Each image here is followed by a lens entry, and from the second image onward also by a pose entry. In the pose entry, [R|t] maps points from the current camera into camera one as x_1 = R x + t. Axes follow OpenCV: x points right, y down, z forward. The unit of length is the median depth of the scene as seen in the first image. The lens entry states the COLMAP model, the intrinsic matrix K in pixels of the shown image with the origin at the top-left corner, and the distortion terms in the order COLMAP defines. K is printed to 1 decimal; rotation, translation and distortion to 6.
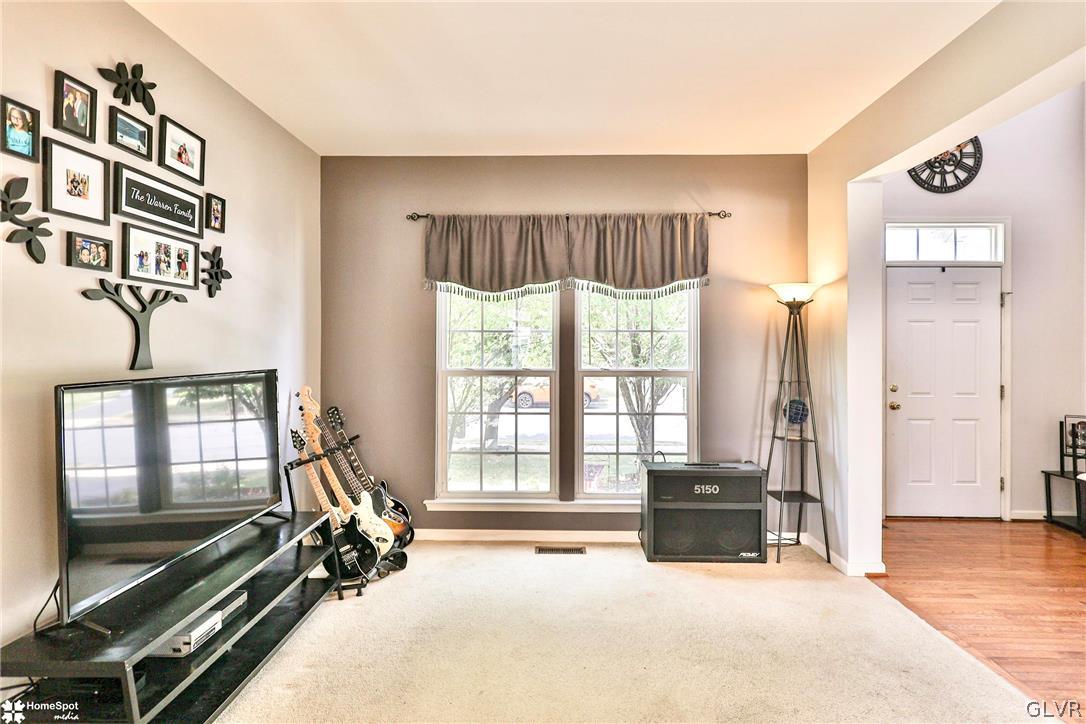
lens RADIAL K [[538.3, 0, 545.4], [0, 538.3, 350.5], [0, 0, 1]] dist [0.000089, 0.000400]
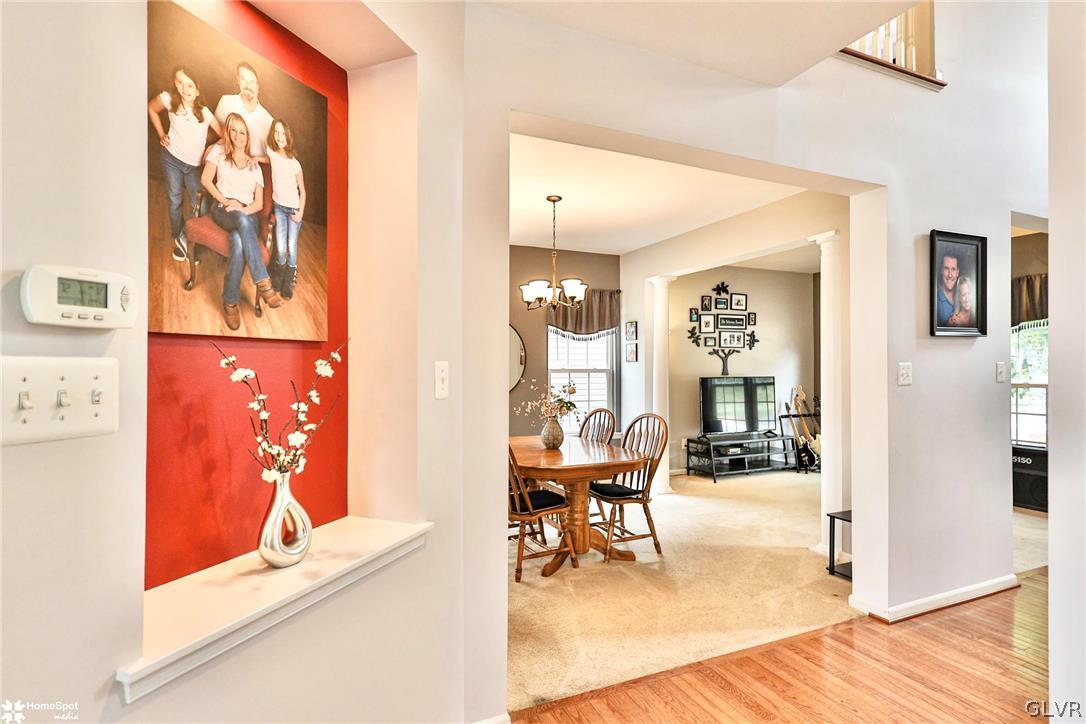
lens RADIAL K [[512.1, 0, 543.0], [0, 512.1, 362.0], [0, 0, 1]] dist [0.000158, 0.000040]
pose [[0.415290, -0.012125, -0.909608, 1.553748], [0.001866, 0.999920, -0.012477, -0.007214], [0.909687, 0.003484, 0.415279, -1.238677]]
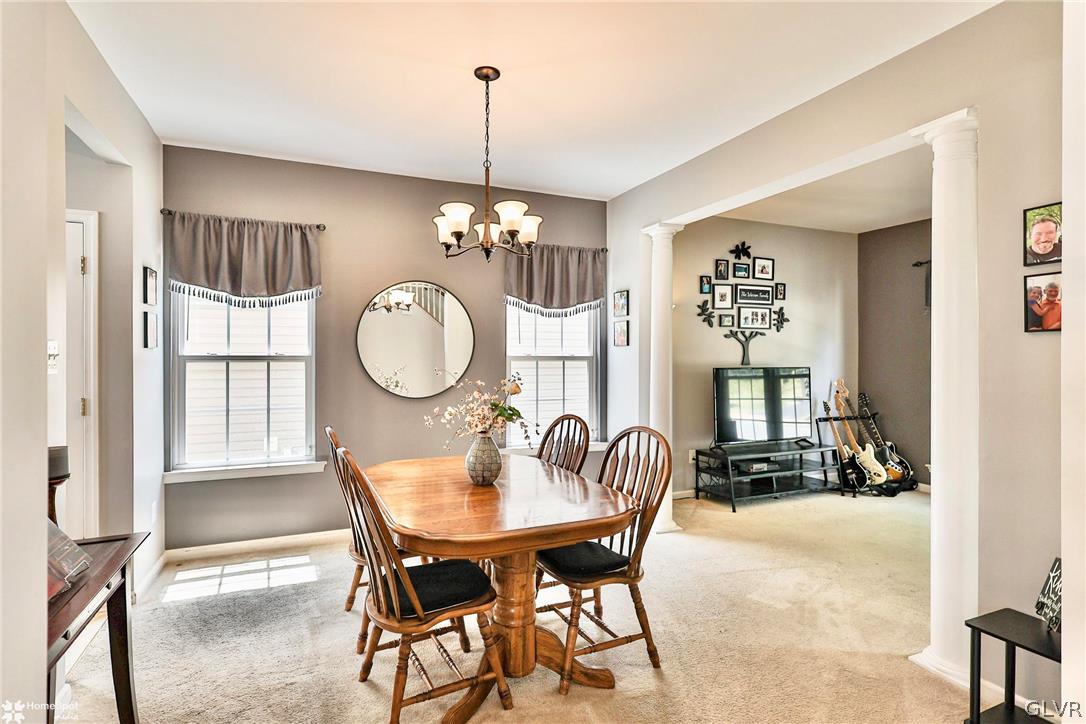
lens RADIAL K [[538.3, 0, 545.4], [0, 538.3, 350.5], [0, 0, 1]] dist [0.000089, 0.000400]
pose [[0.427828, -0.009426, -0.903811, 1.046384], [-0.002965, 0.999926, -0.011832, 0.001448], [0.903855, 0.007742, 0.427768, -0.847489]]
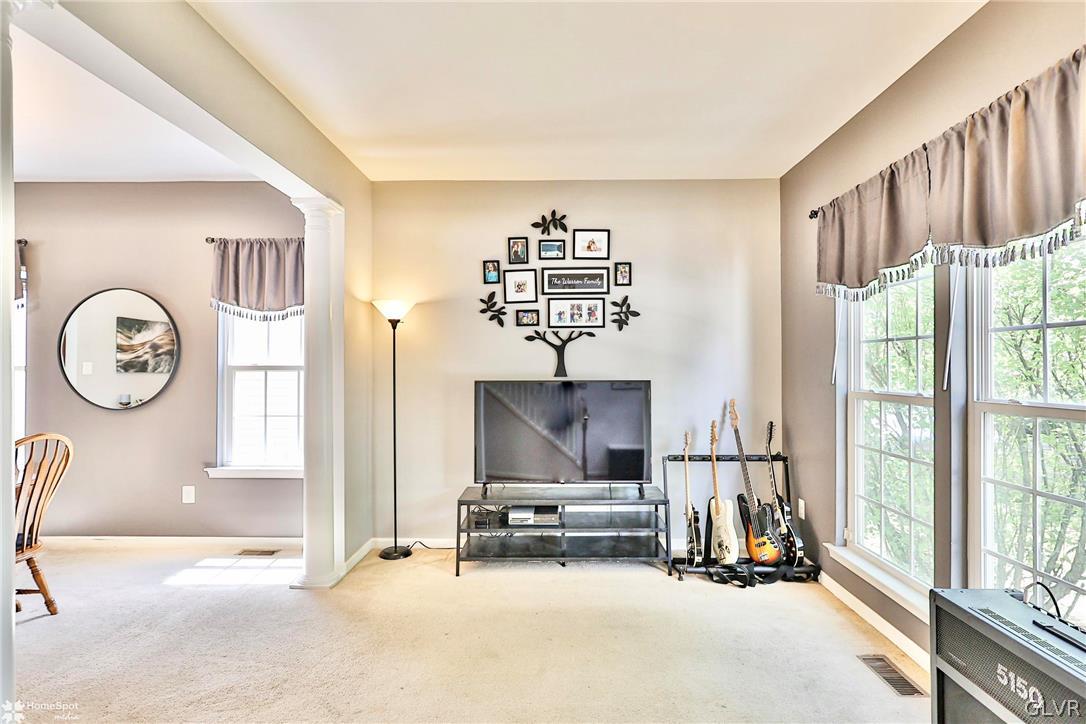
lens RADIAL K [[584.7, 0, 543.0], [0, 584.7, 362.0], [0, 0, 1]] dist [0.003597, 0.000411]
pose [[0.010288, -0.004392, -0.999937, 1.180541], [-0.001726, 0.999989, -0.004410, -0.006278], [0.999946, 0.001772, 0.010280, 0.906491]]
